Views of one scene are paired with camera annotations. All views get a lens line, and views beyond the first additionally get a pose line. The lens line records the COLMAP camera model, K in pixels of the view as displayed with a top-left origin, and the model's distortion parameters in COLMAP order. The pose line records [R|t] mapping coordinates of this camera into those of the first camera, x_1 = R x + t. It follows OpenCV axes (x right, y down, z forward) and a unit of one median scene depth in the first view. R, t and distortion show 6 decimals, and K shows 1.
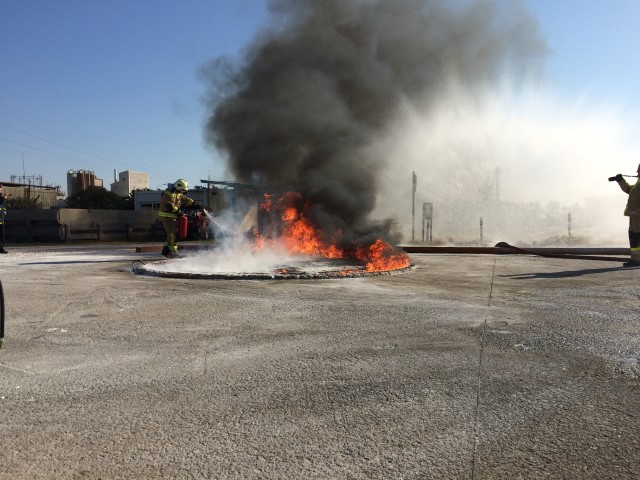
lens RADIAL K [[546.7, 0, 316.4], [0, 546.7, 238.1], [0, 0, 1]] dist [0.088924, -0.125538]
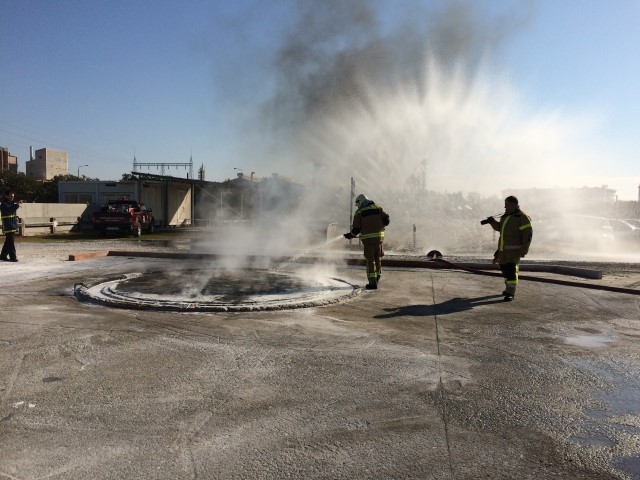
lens RADIAL K [[546.7, 0, 316.4], [0, 546.7, 238.1], [0, 0, 1]] dist [0.088924, -0.125538]
pose [[0.991668, 0.015003, 0.127946, -0.097038], [-0.018678, 0.999445, 0.027569, -0.192157], [-0.127462, -0.029729, 0.991398, -0.039755]]
